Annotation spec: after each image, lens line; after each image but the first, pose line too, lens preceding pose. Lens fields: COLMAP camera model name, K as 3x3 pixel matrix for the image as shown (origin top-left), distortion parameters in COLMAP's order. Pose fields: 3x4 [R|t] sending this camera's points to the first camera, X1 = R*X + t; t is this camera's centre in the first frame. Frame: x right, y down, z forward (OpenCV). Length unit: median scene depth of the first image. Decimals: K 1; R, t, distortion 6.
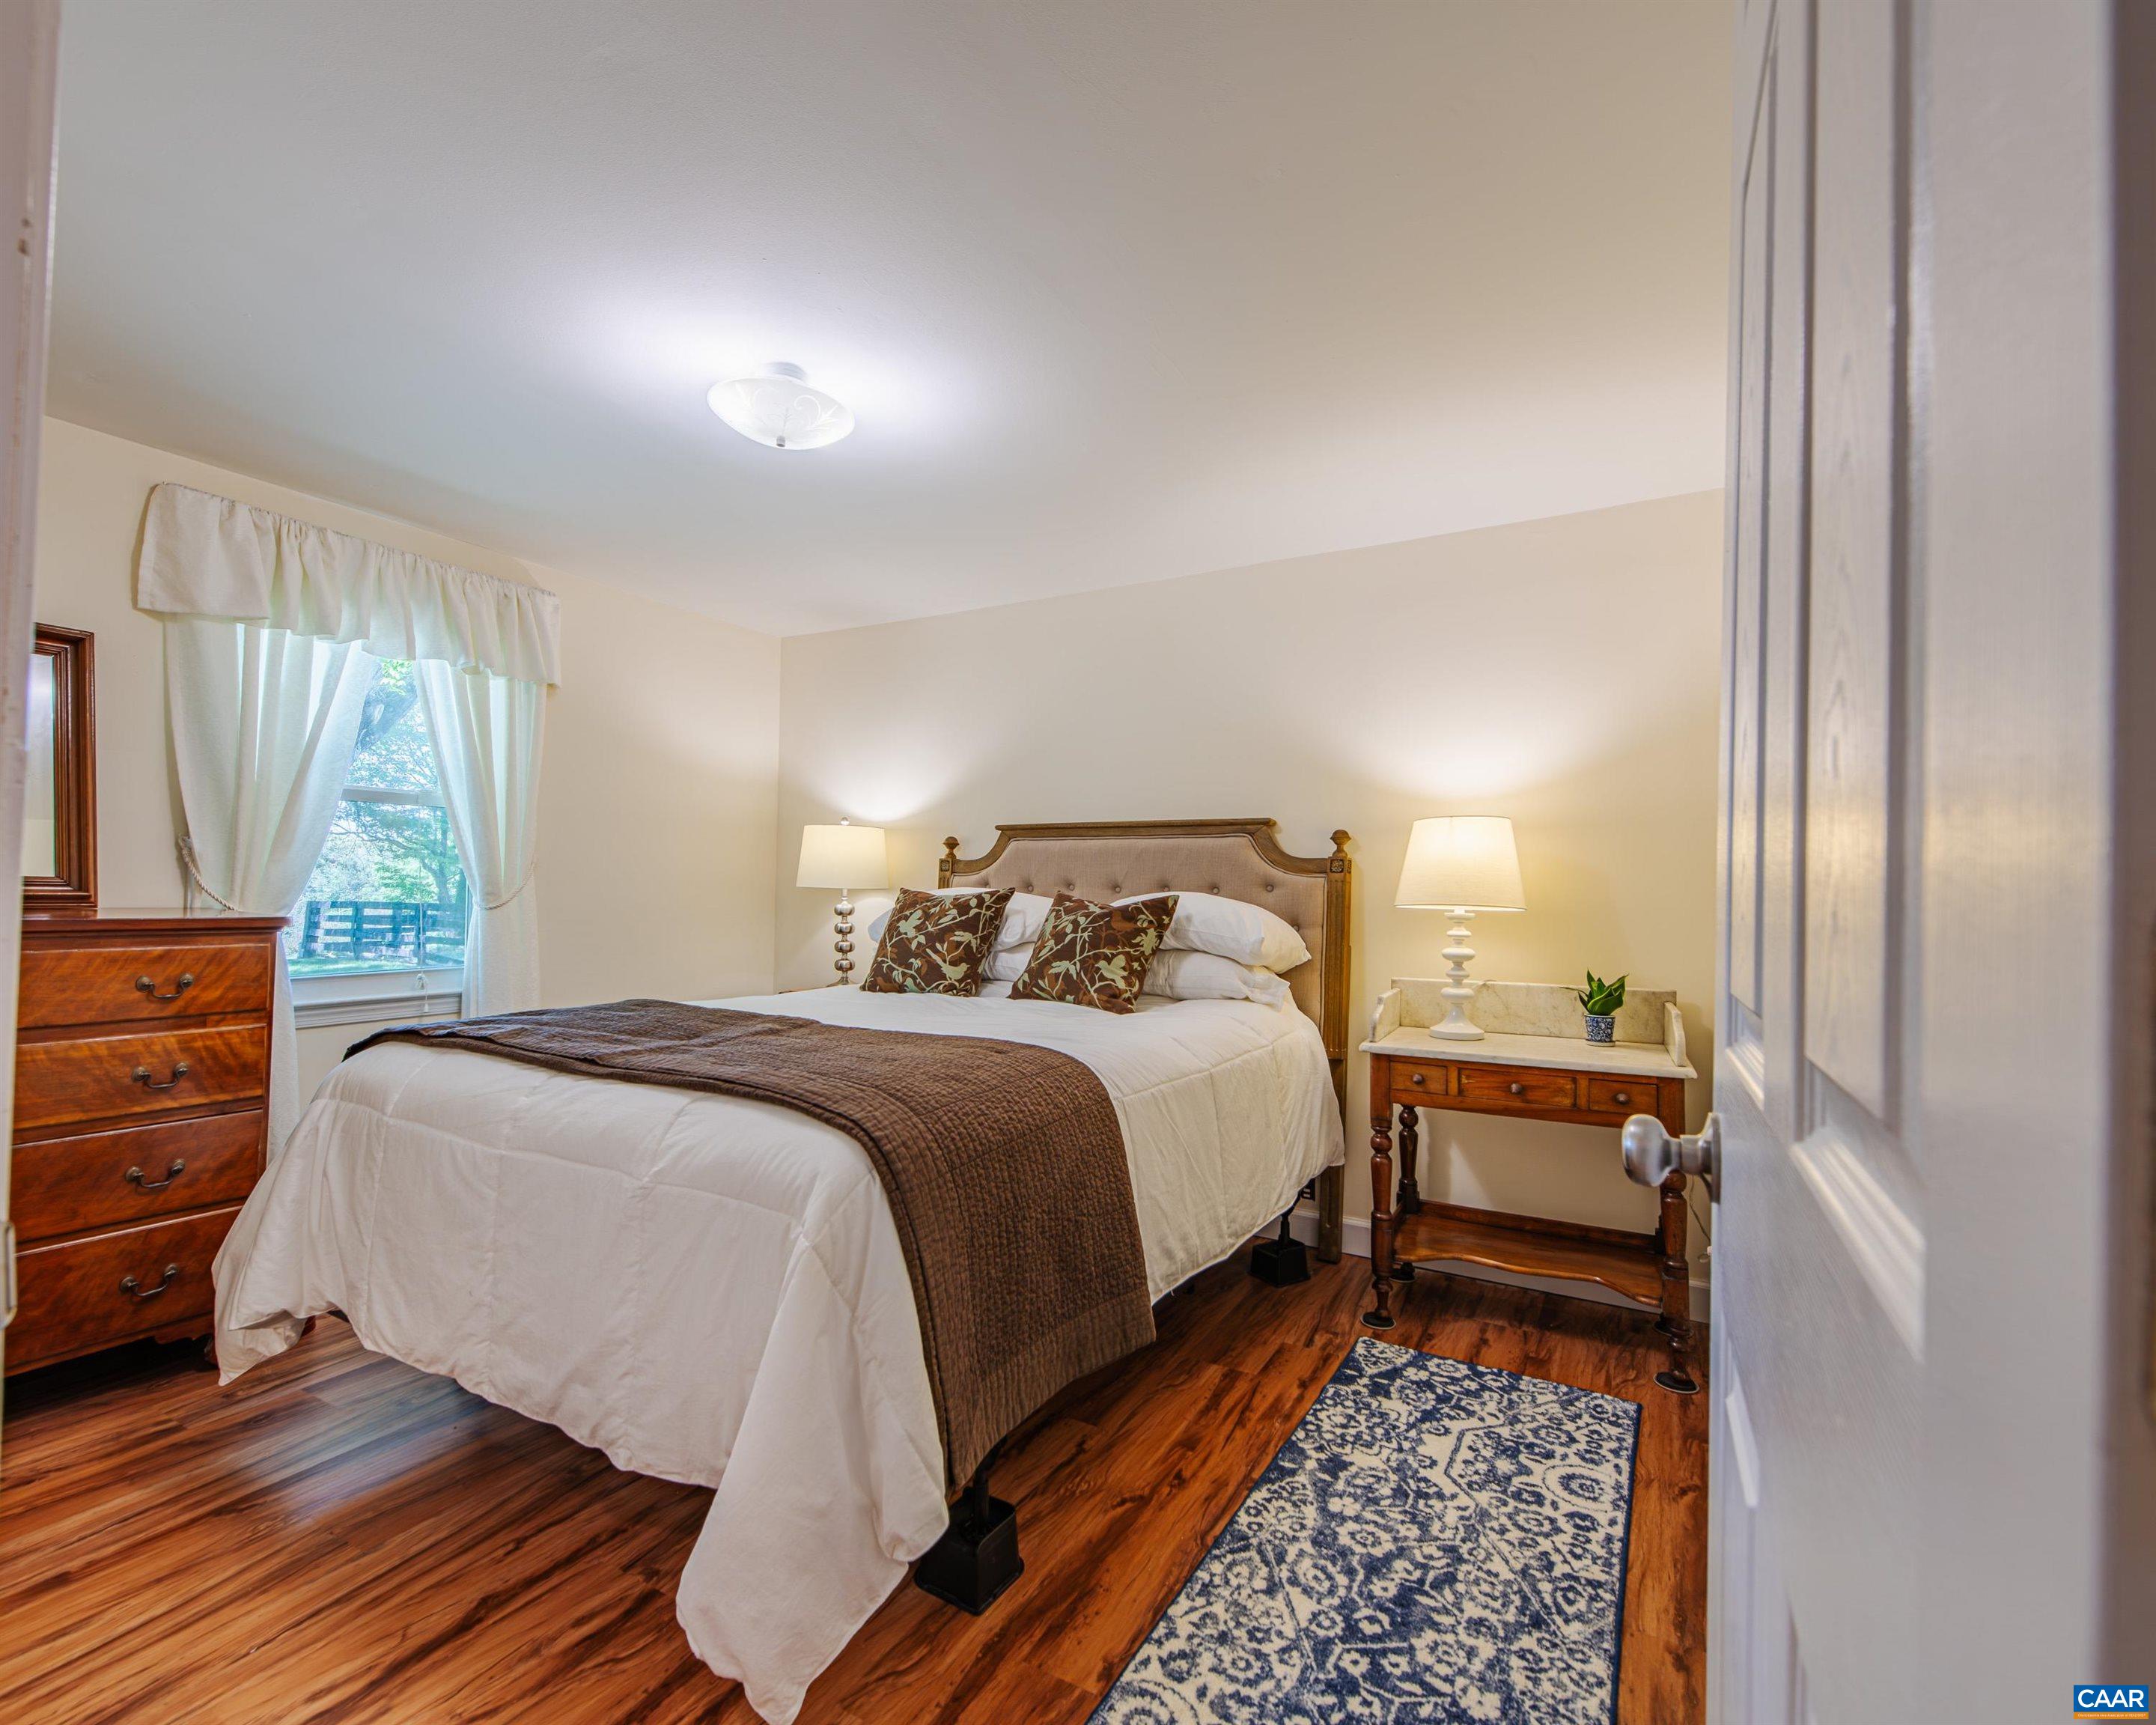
lens RADIAL K [[1009.6, 0, 1068.6], [0, 1009.6, 876.3], [0, 0, 1]] dist [0.019412, -0.007609]
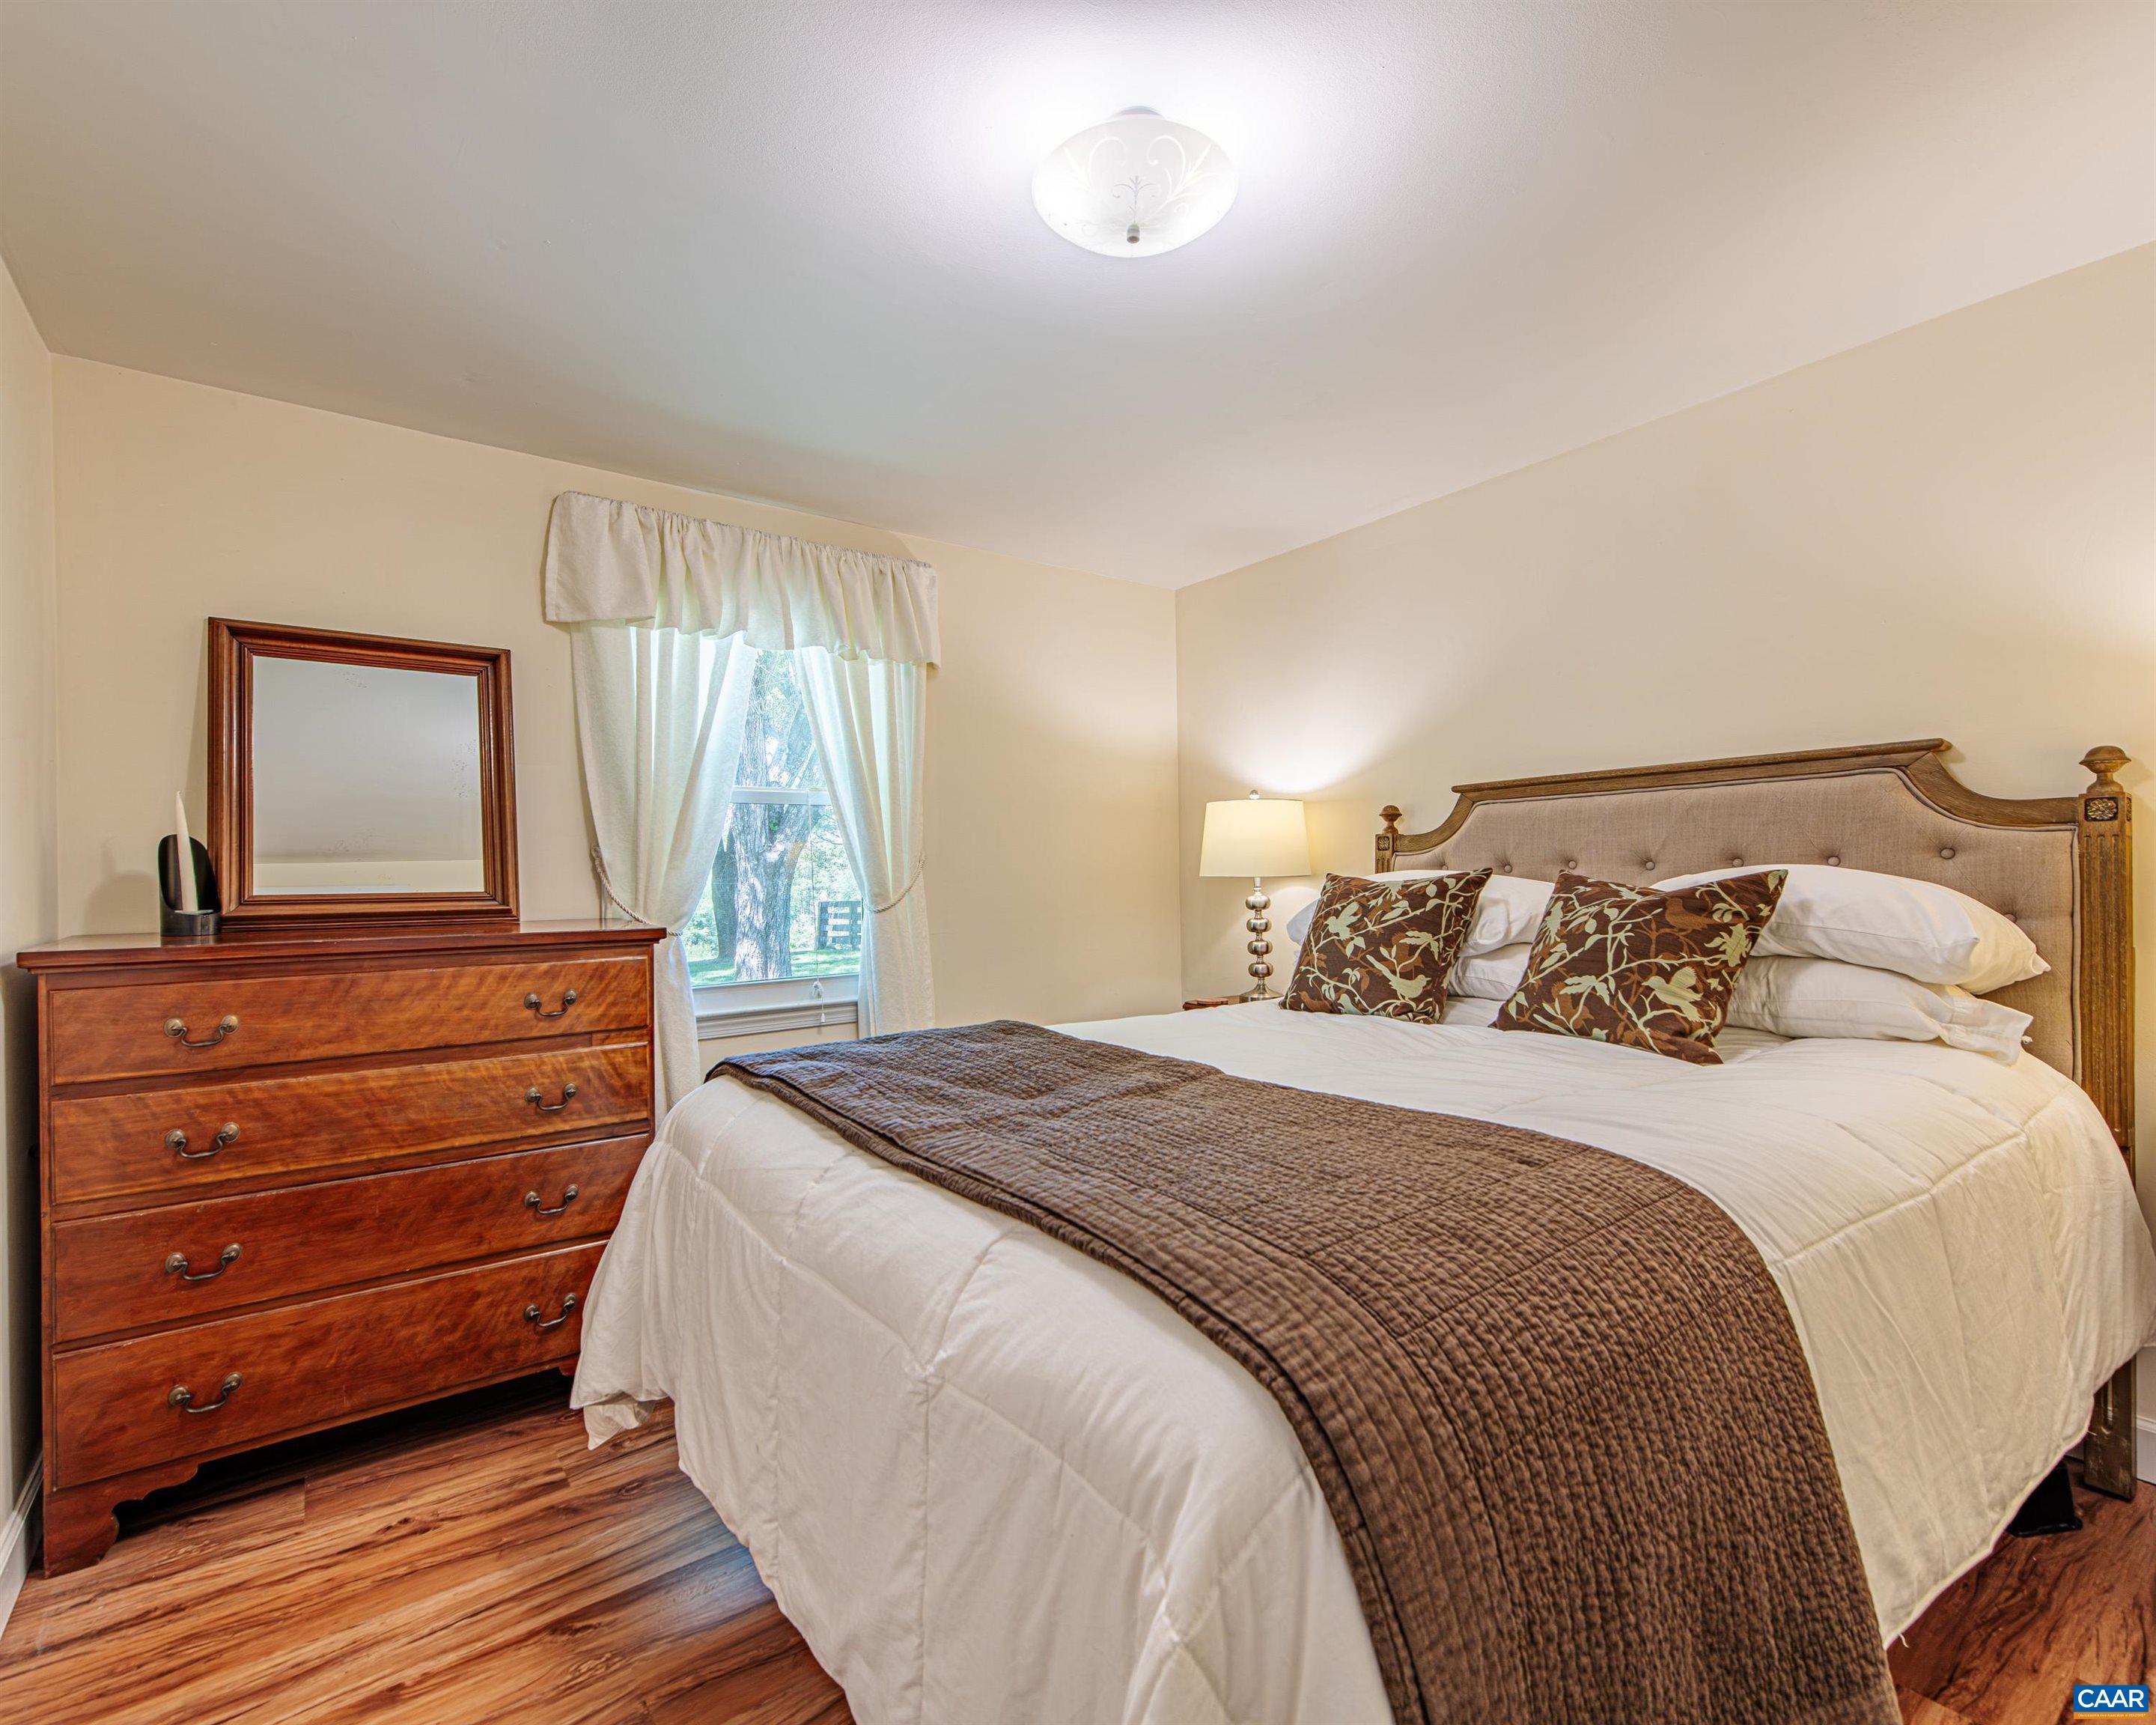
lens RADIAL K [[1009.6, 0, 1068.6], [0, 1009.6, 876.3], [0, 0, 1]] dist [0.019412, -0.007609]
pose [[0.916248, -0.033813, -0.399182, -0.054437], [0.038925, 0.999231, 0.004705, 0.003027], [0.398716, -0.019849, 0.916860, 0.296355]]
